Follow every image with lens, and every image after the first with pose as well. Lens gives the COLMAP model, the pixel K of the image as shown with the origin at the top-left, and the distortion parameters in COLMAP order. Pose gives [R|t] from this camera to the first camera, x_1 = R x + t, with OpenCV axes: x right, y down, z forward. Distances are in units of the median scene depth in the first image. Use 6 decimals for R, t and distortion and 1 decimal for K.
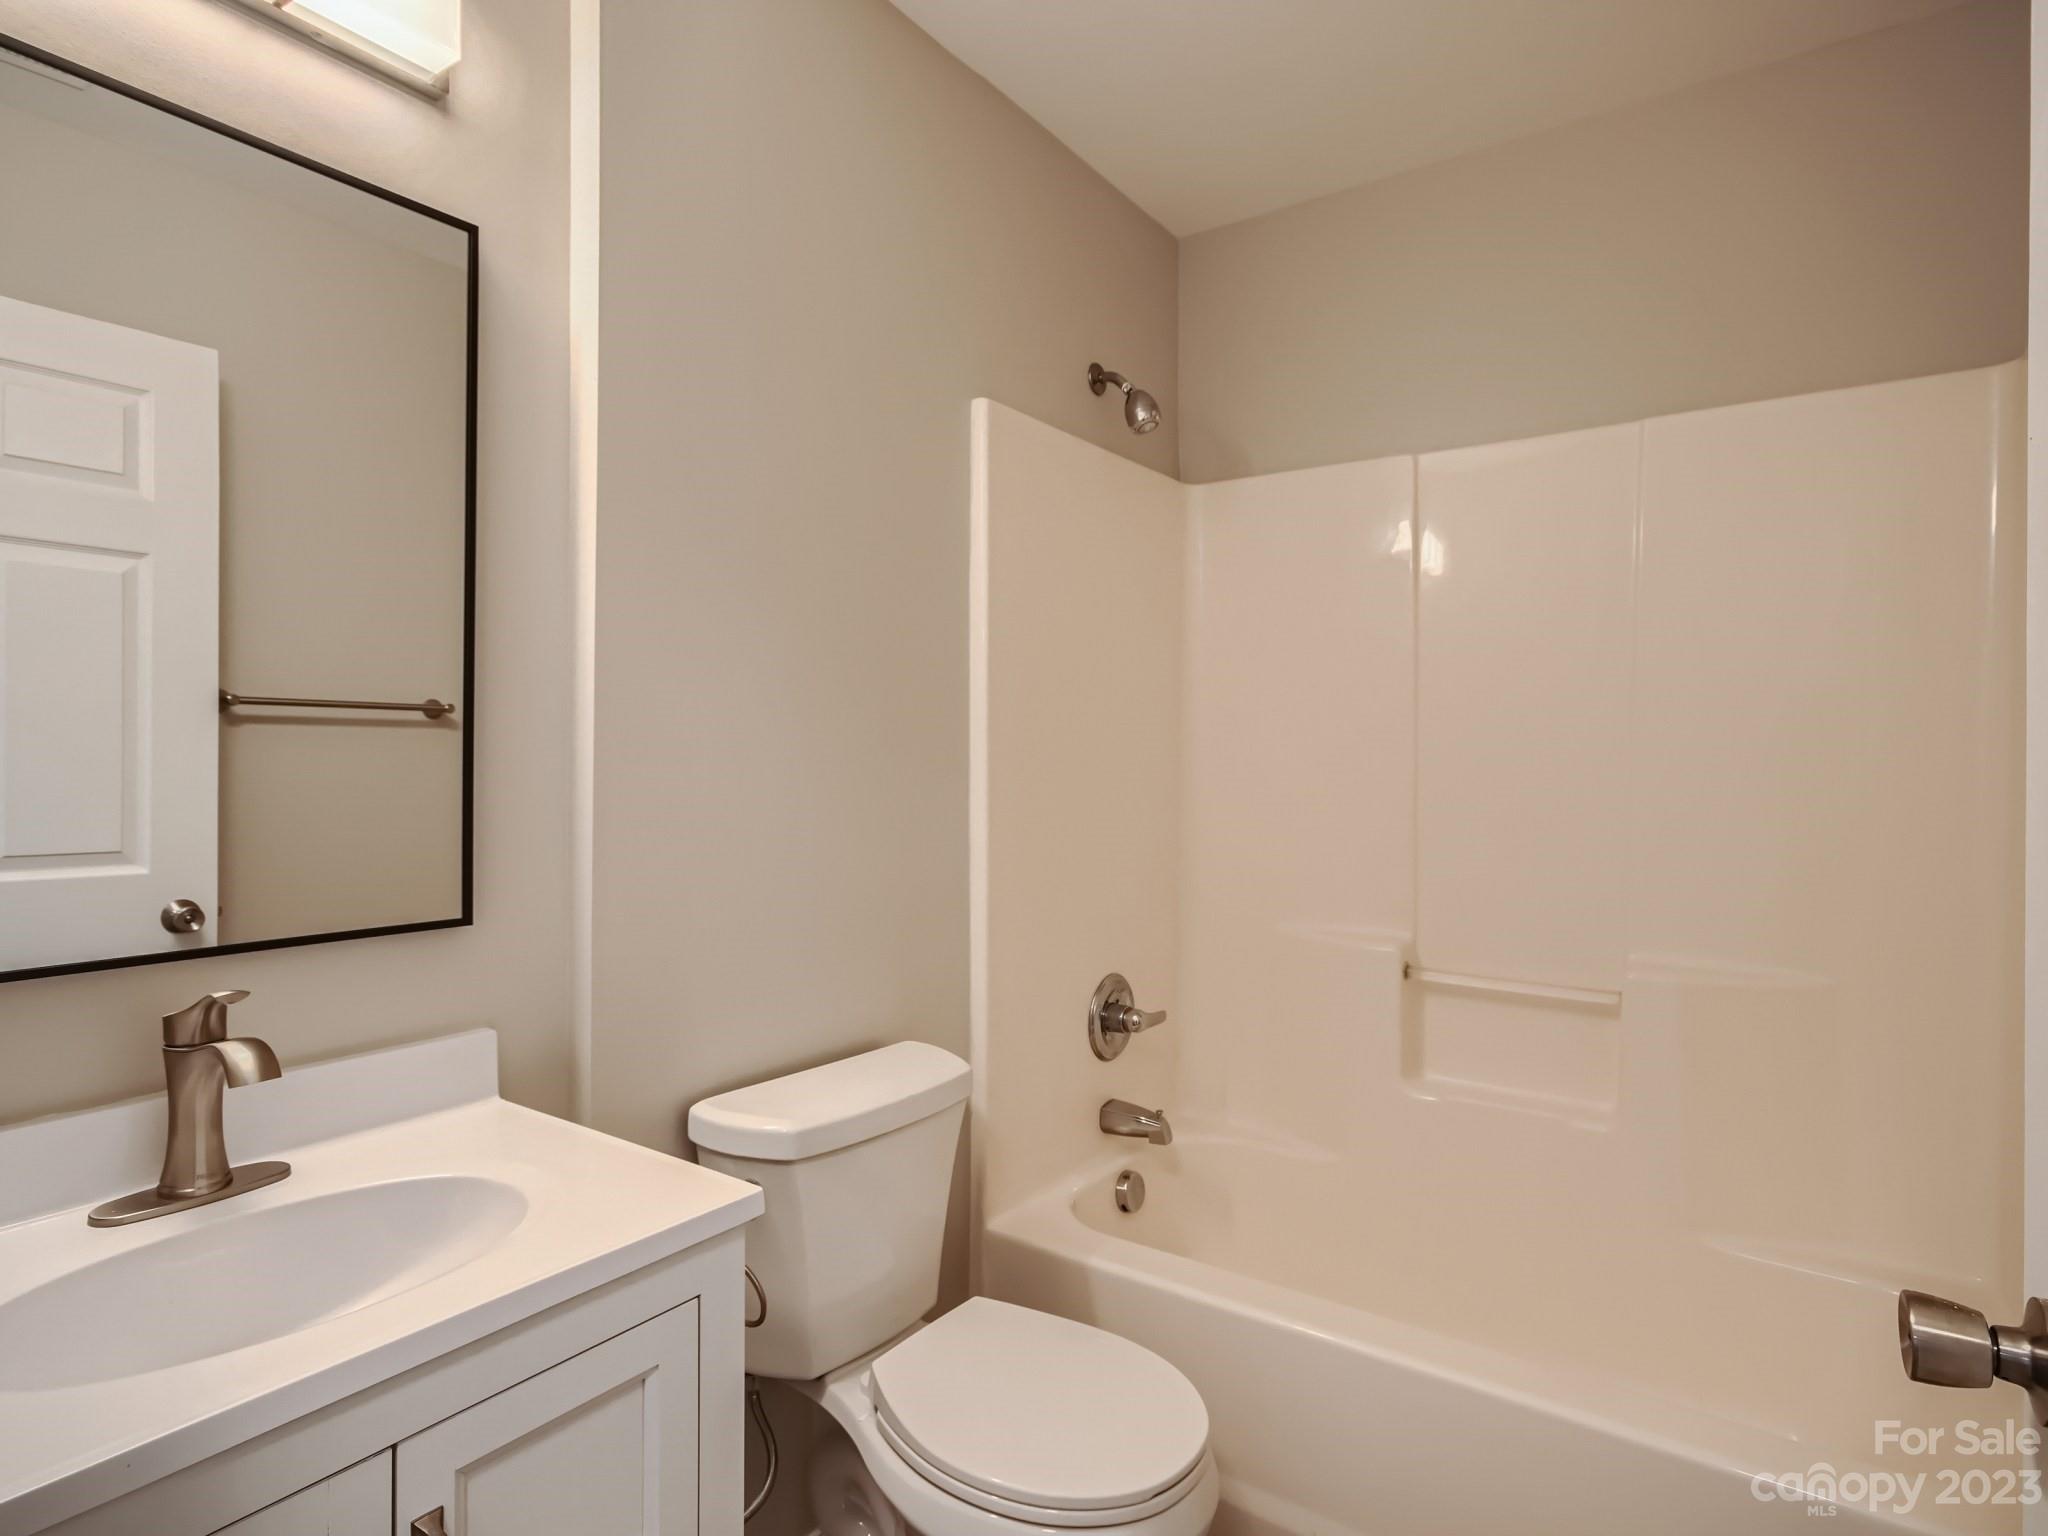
lens RADIAL K [[1138.9, 0, 1014.7], [0, 1138.9, 768.3], [0, 0, 1]] dist [-0.039421, 0.049894]
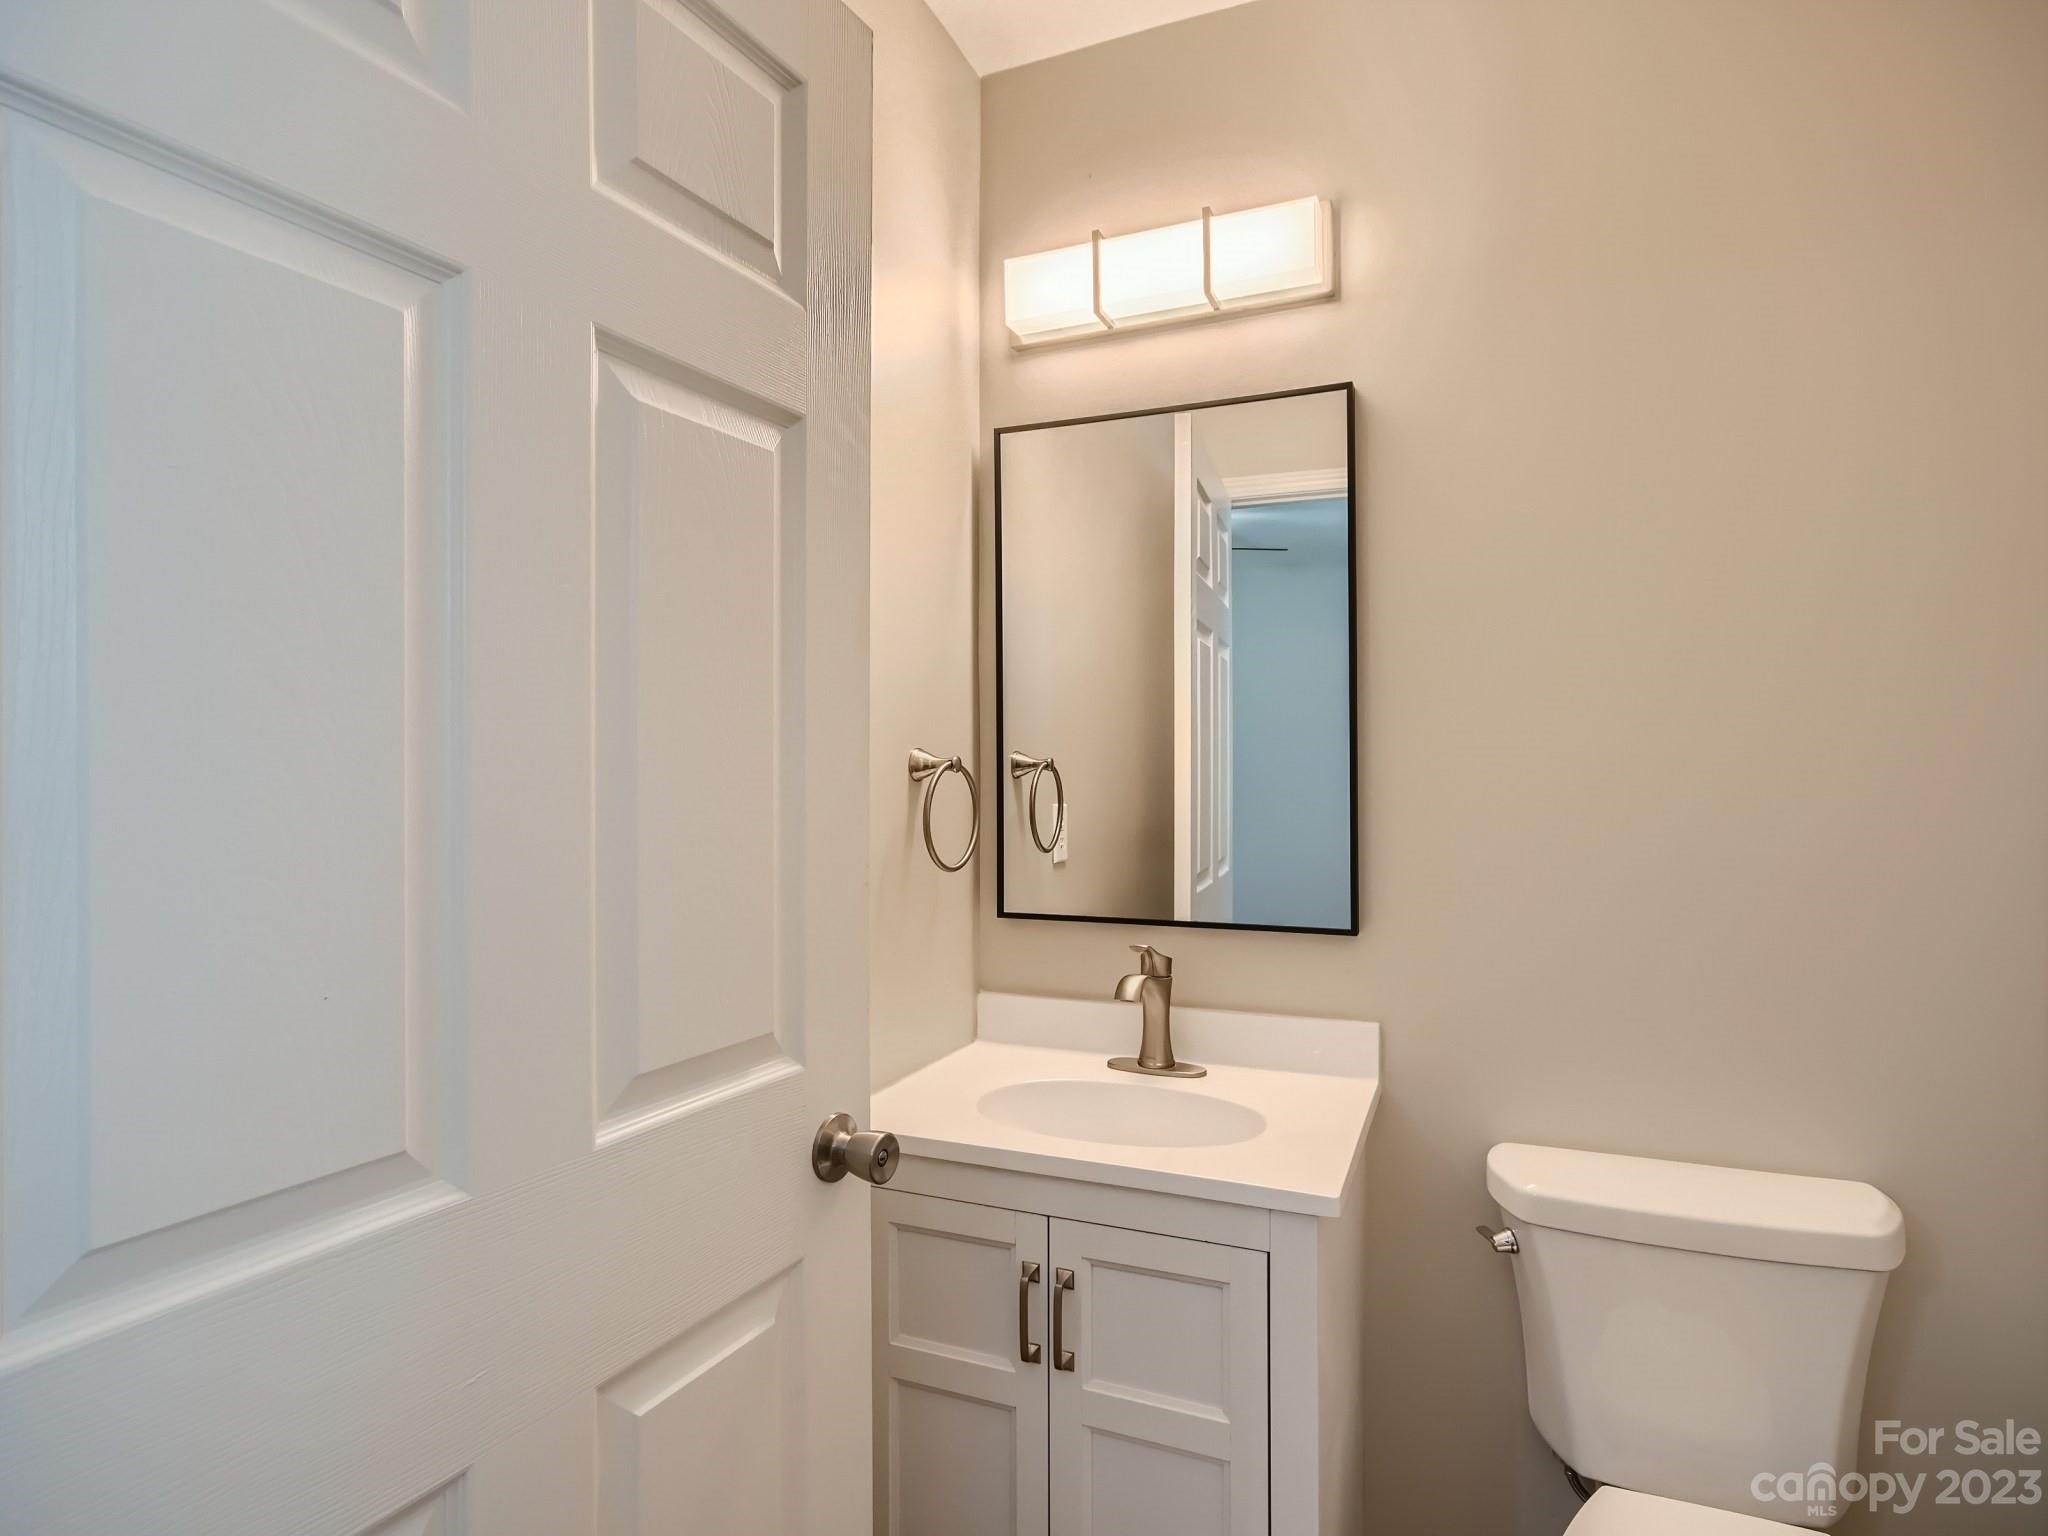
lens RADIAL K [[1138.9, 0, 1014.7], [0, 1138.9, 768.3], [0, 0, 1]] dist [-0.039421, 0.049894]
pose [[0.199738, -0.009659, -0.979802, 0.835613], [0.005360, 0.999947, -0.008765, -0.048201], [0.979835, -0.003501, 0.199779, 0.452403]]
